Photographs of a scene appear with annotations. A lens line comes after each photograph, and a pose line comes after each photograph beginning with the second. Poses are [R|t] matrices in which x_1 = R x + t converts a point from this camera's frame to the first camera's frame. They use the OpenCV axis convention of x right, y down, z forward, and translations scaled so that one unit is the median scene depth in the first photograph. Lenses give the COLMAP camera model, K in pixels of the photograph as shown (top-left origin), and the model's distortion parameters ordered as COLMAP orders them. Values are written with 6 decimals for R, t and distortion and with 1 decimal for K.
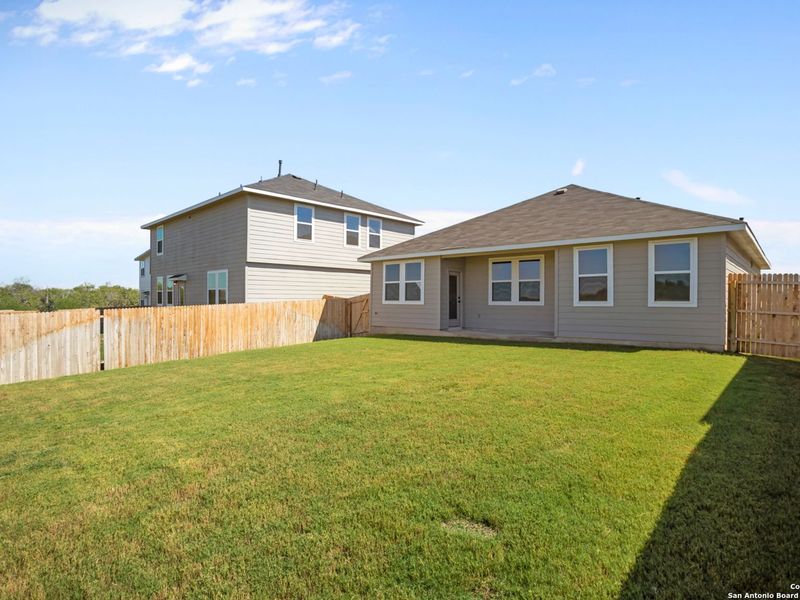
lens RADIAL K [[434.6, 0, 400.0], [0, 434.6, 300.0], [0, 0, 1]] dist [-0.088629, 0.044154]
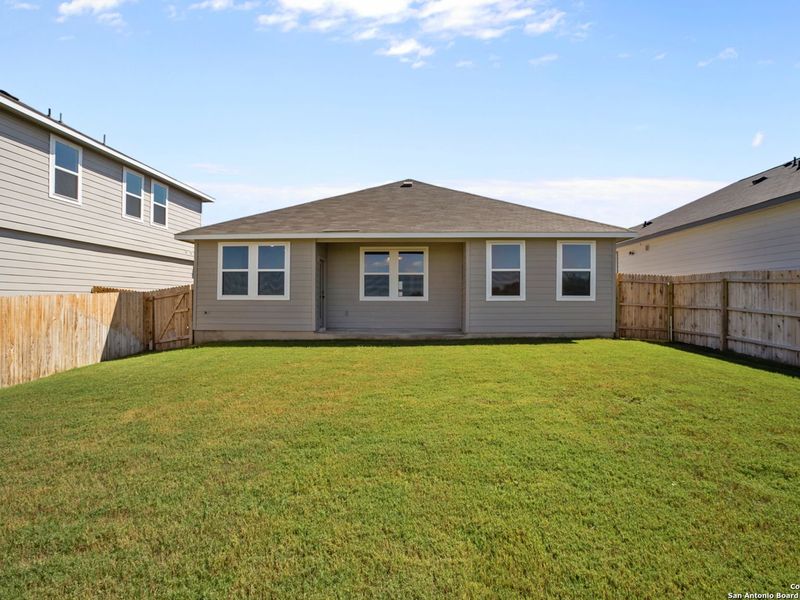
lens RADIAL K [[434.6, 0, 400.0], [0, 434.6, 300.0], [0, 0, 1]] dist [-0.088629, 0.044154]
pose [[0.765613, 0.001848, 0.643299, -0.296325], [-0.002089, 0.999998, -0.000386, 0.010306], [-0.643298, -0.001048, 0.765615, 0.282299]]
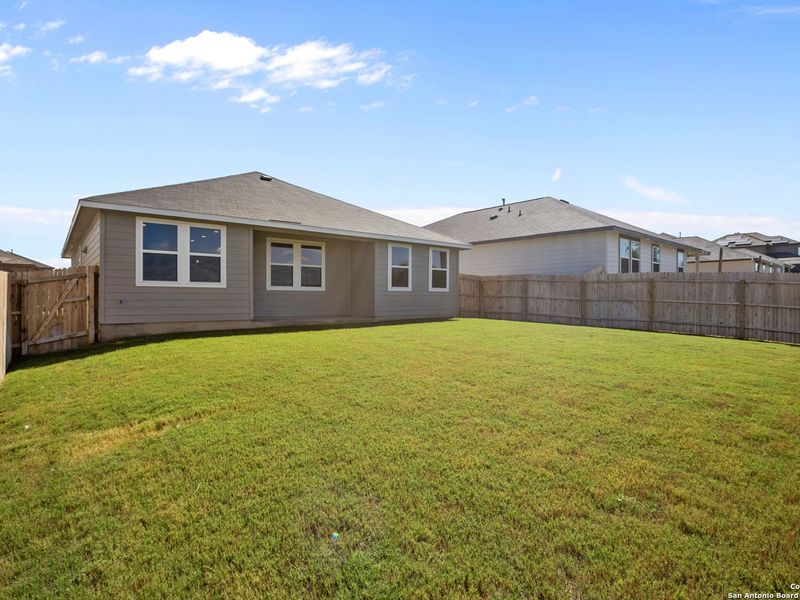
lens RADIAL K [[434.6, 0, 400.0], [0, 434.6, 300.0], [0, 0, 1]] dist [-0.088629, 0.044154]
pose [[0.115663, -0.002982, 0.993284, -0.640962], [-0.002655, 0.999991, 0.003311, 0.028364], [-0.993285, -0.003020, 0.115654, 0.631715]]
